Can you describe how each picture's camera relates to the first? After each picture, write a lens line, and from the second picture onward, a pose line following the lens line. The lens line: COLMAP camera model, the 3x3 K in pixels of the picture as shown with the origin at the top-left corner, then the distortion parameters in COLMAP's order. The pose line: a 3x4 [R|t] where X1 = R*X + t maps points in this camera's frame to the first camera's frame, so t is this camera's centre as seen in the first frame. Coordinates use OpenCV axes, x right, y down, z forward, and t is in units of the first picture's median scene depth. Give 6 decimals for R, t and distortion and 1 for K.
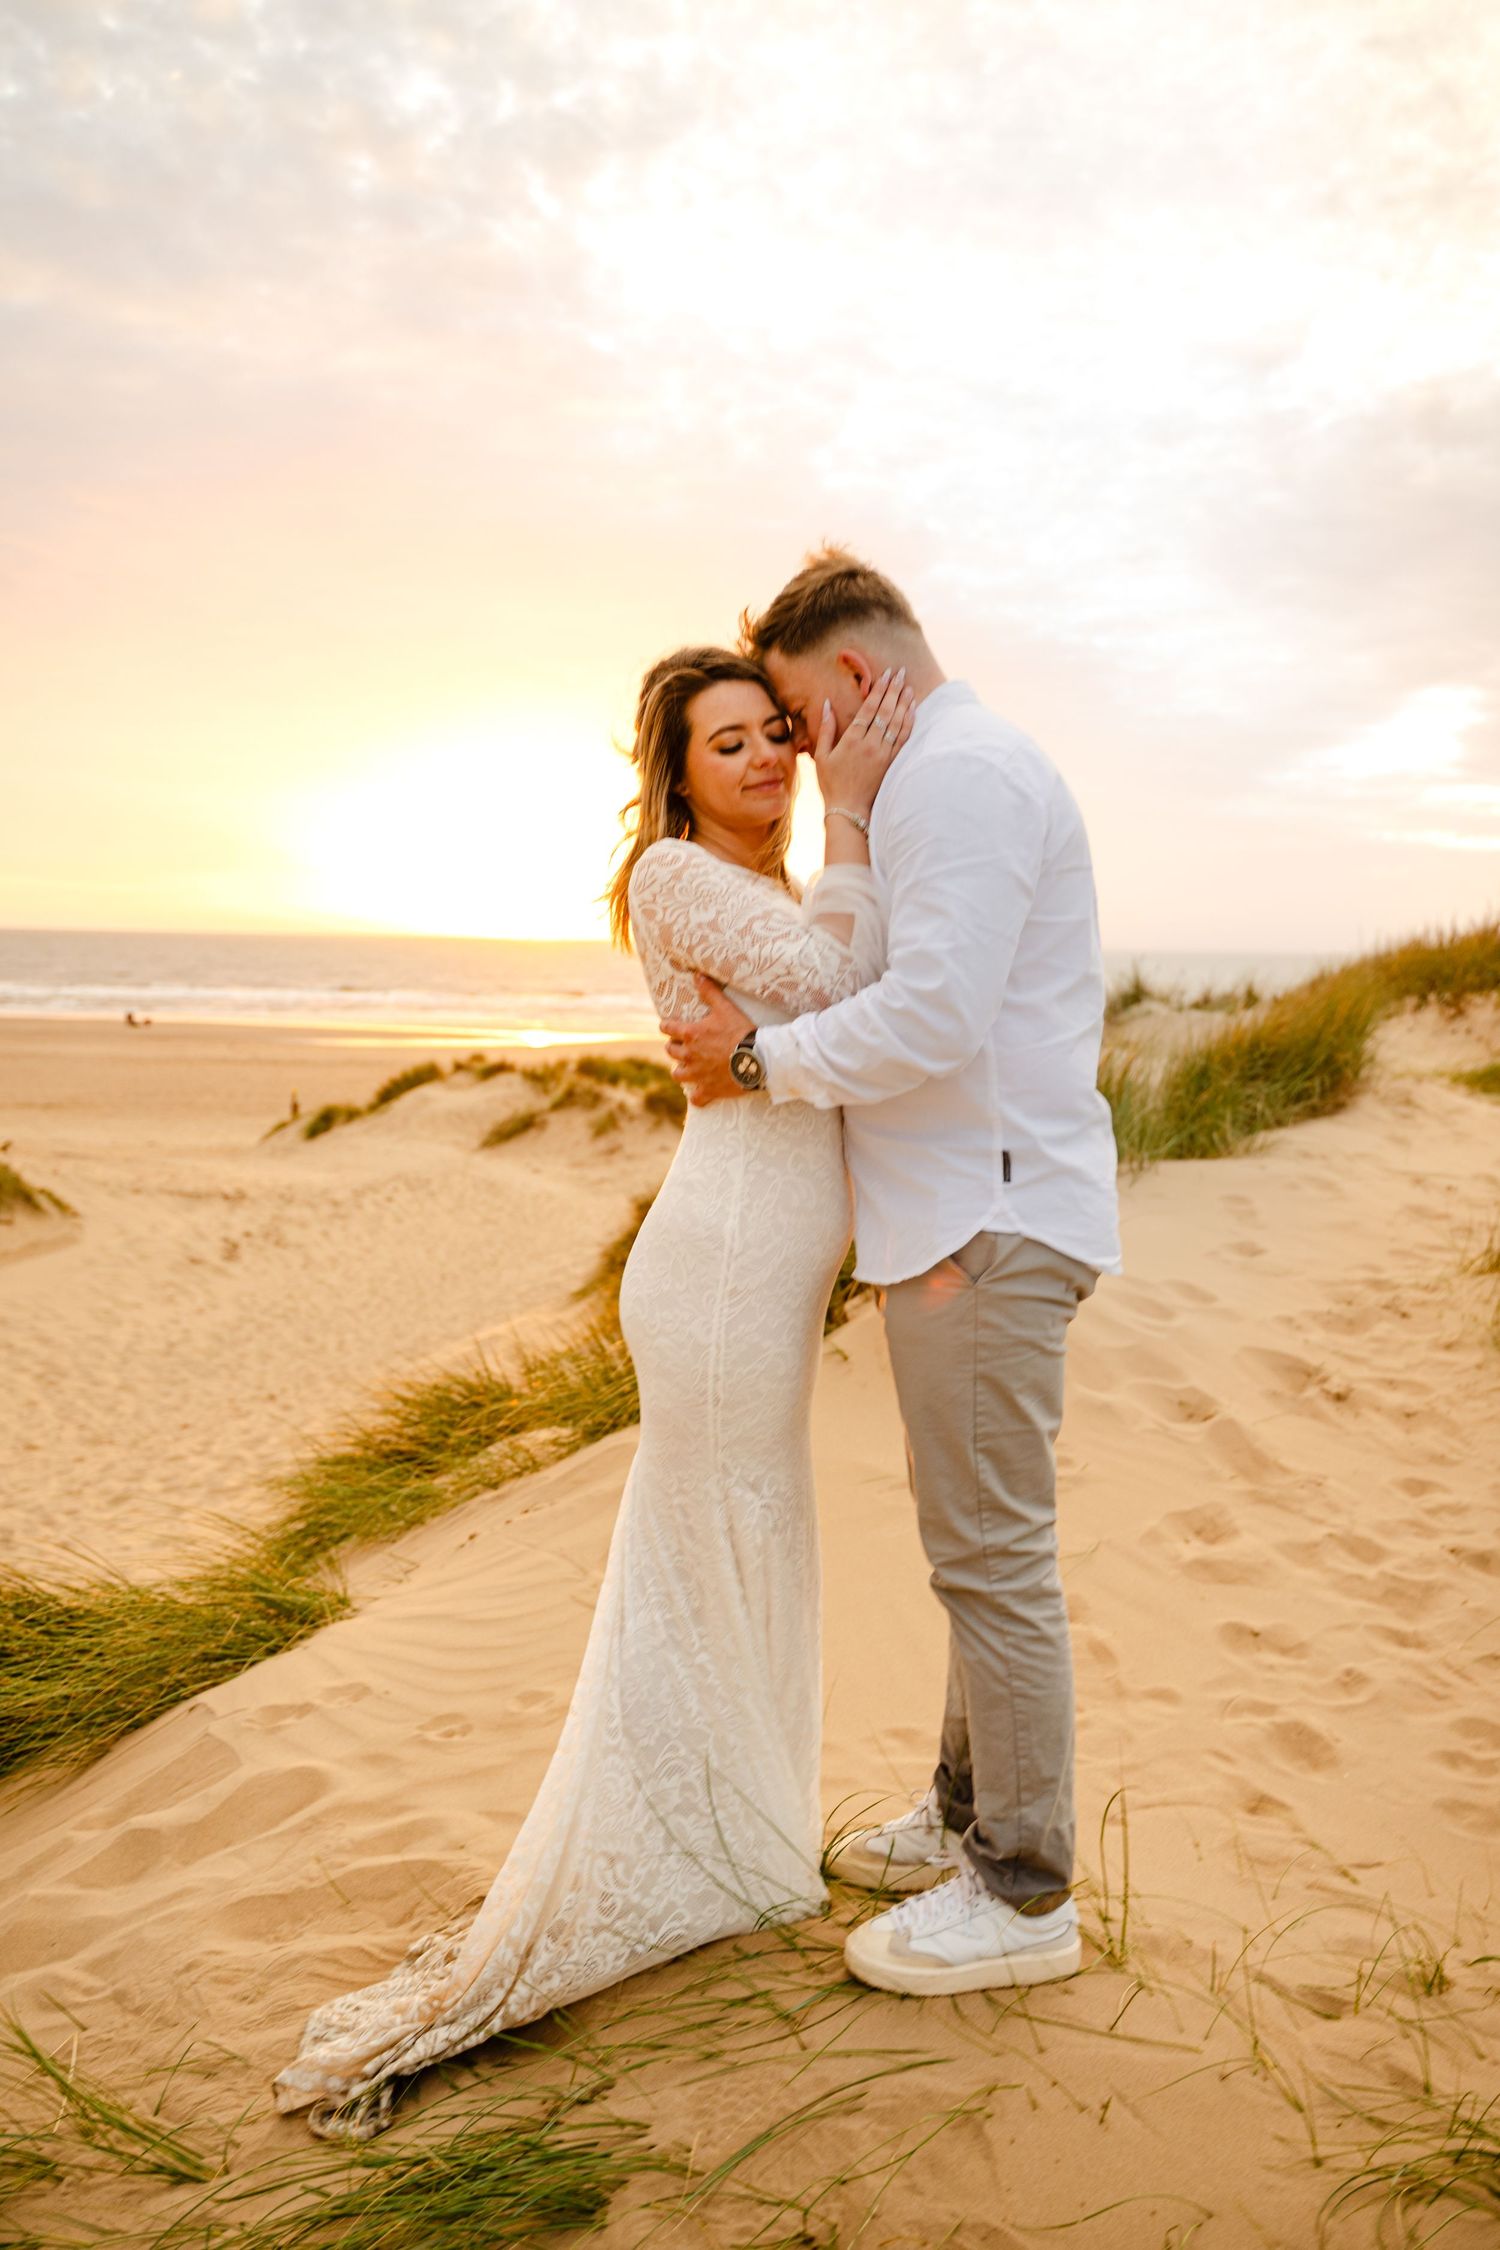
lens RADIAL K [[1826.3, 0, 750.0], [0, 1826.3, 1125.0], [0, 0, 1]] dist [0.007965, -0.004517]
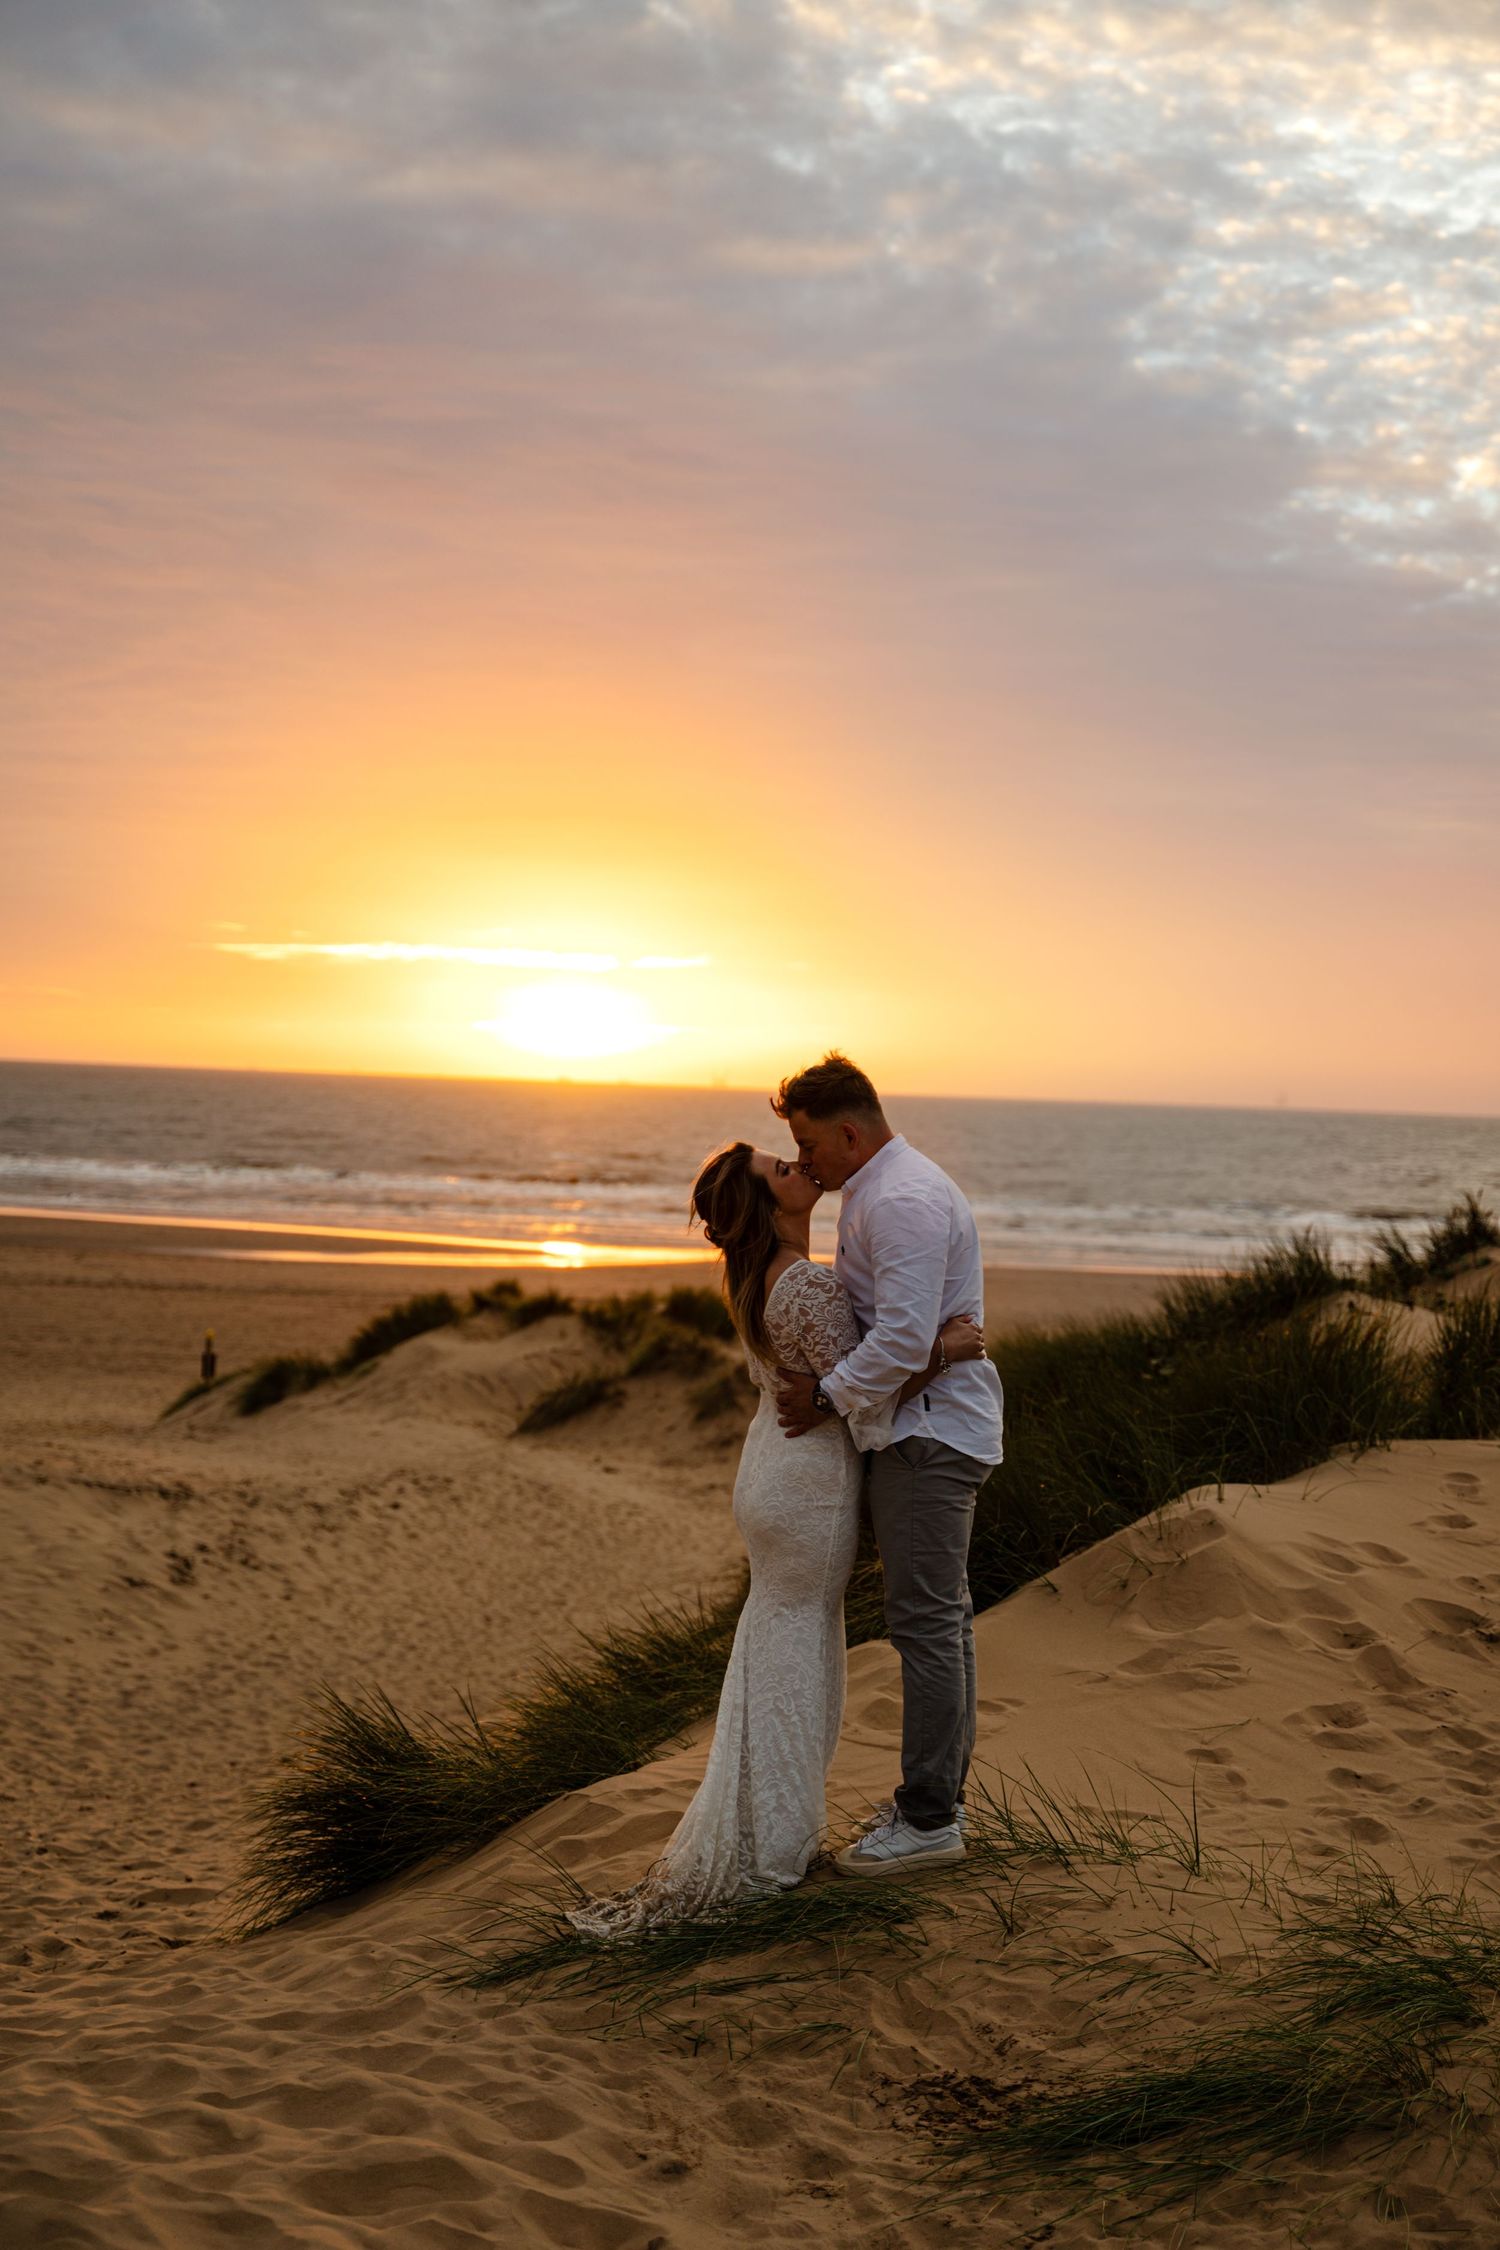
lens RADIAL K [[3159.1, 0, 750.0], [0, 3159.1, 1125.0], [0, 0, 1]] dist [-0.000992, -0.000242]
pose [[0.998003, 0.018189, -0.060491, -0.053873], [-0.023527, 0.995778, -0.088727, 0.036894], [0.058622, 0.089972, 0.994217, -2.237130]]
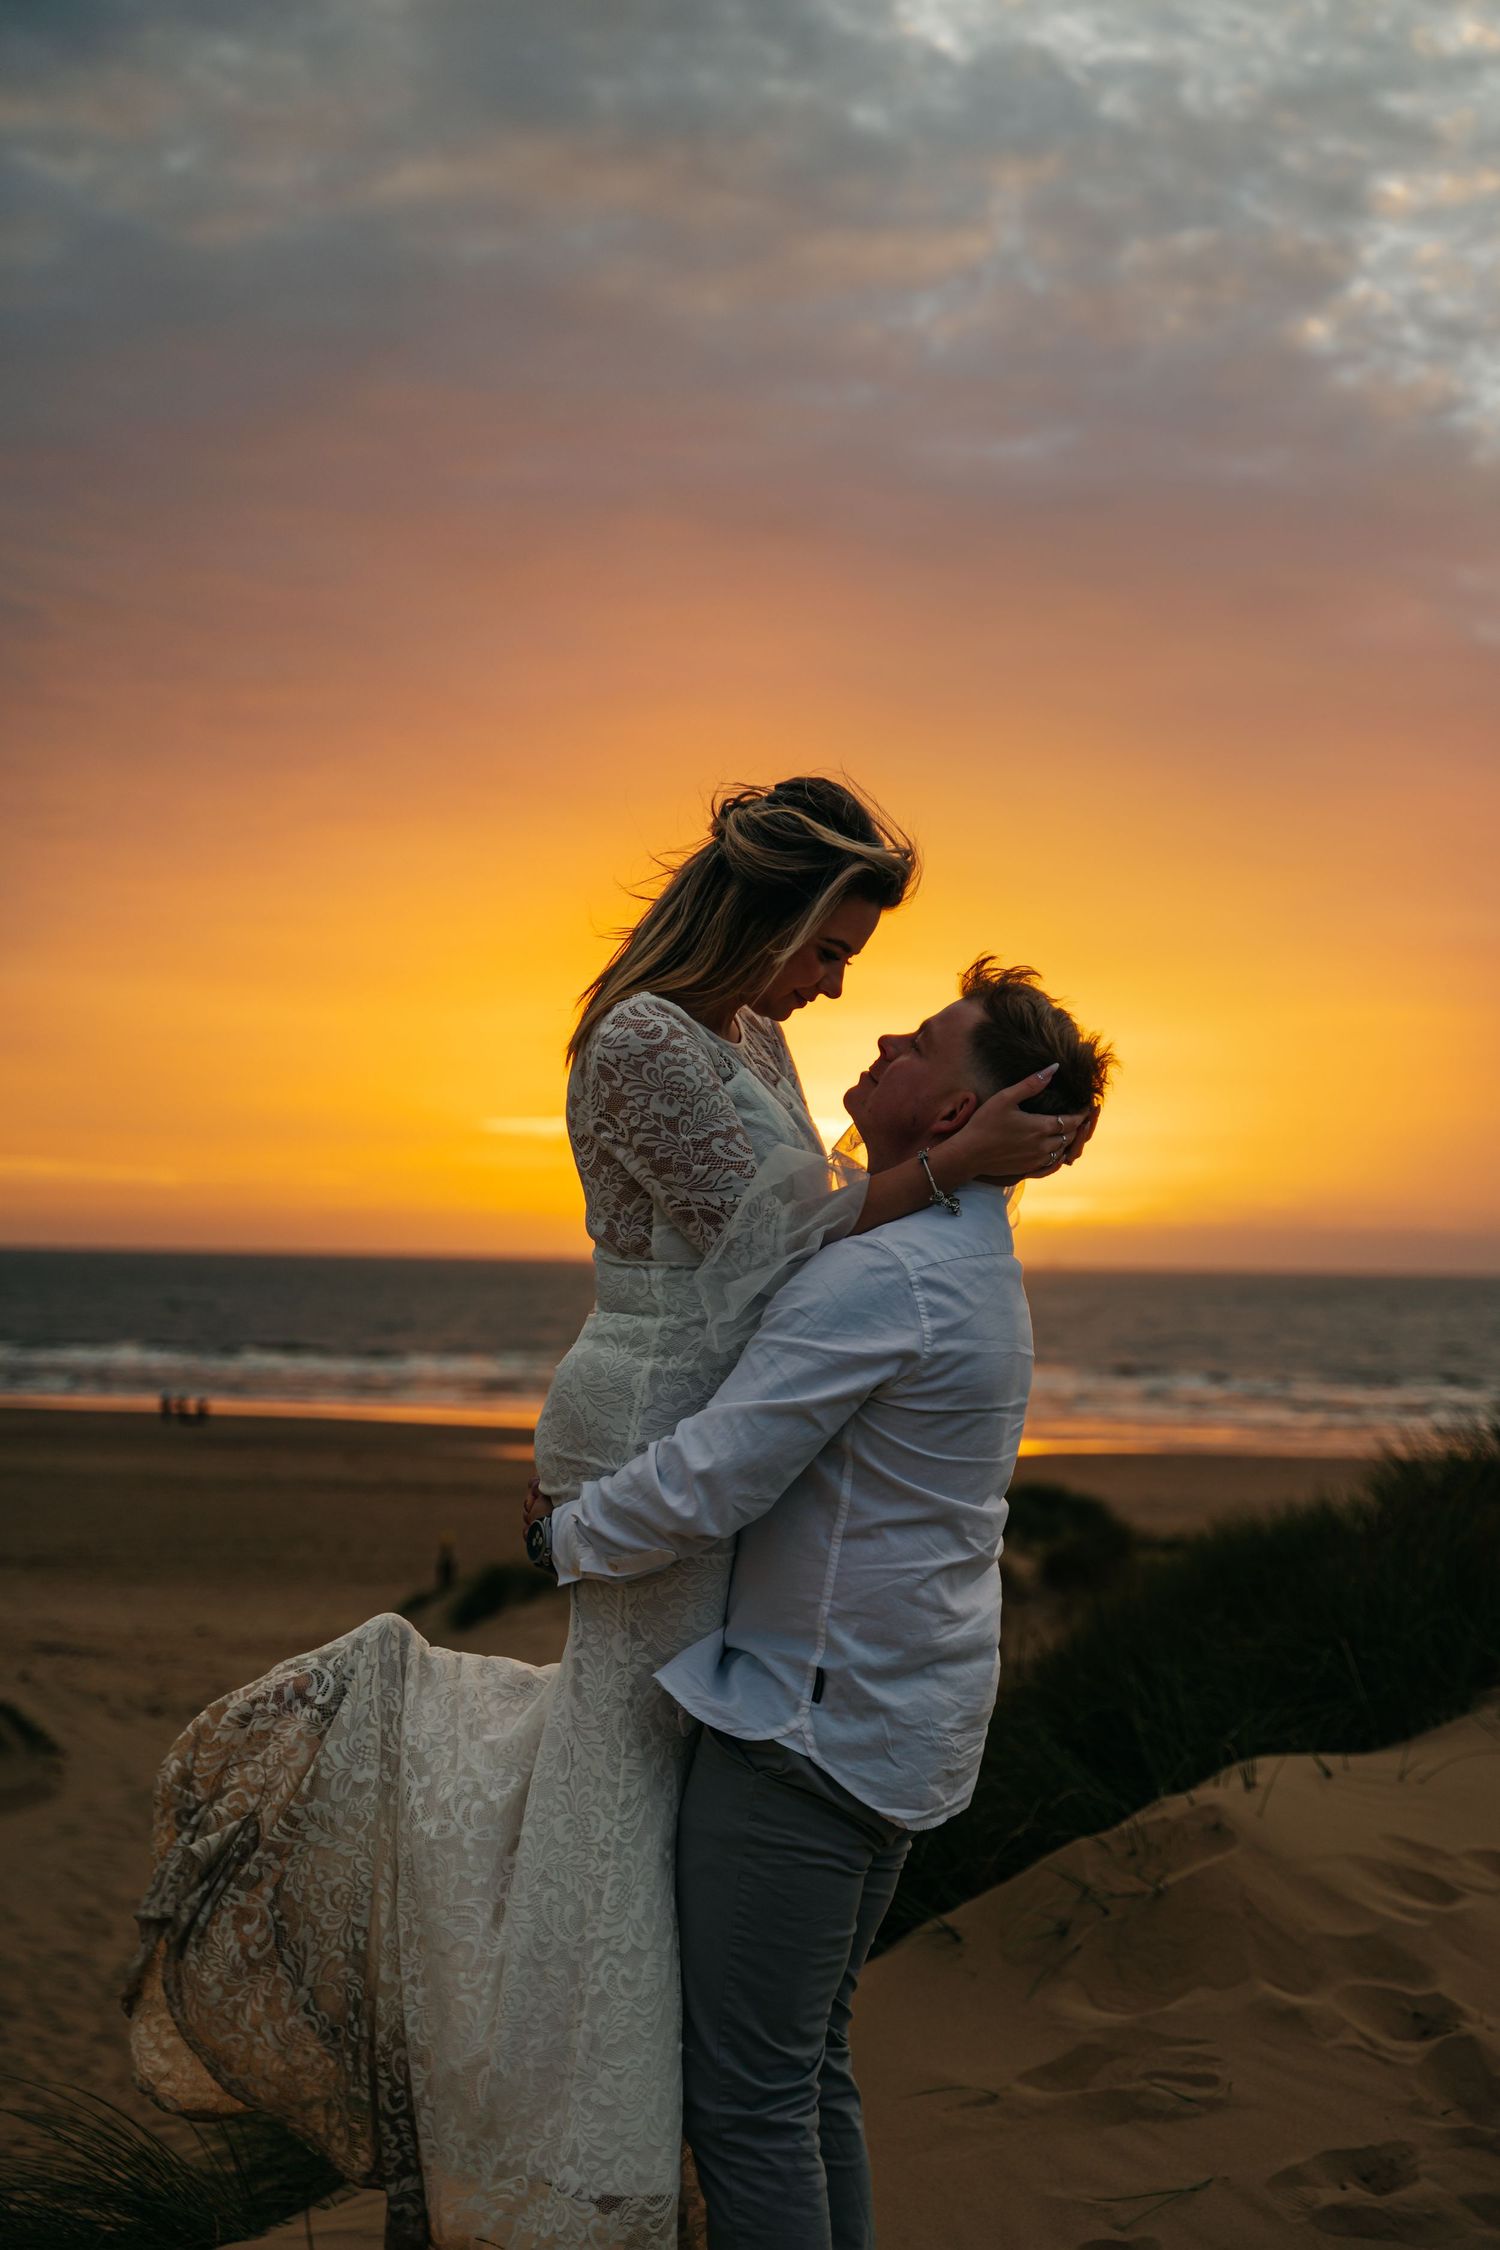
lens RADIAL K [[3357.9, 0, 815.3], [0, 3357.9, 1154.4], [0, 0, 1]] dist [0.027553, -0.186208]
pose [[0.989801, -0.004401, -0.142388, 0.414964], [-0.014782, 0.990954, -0.133383, -0.004656], [0.141687, 0.134127, 0.980783, -0.786352]]
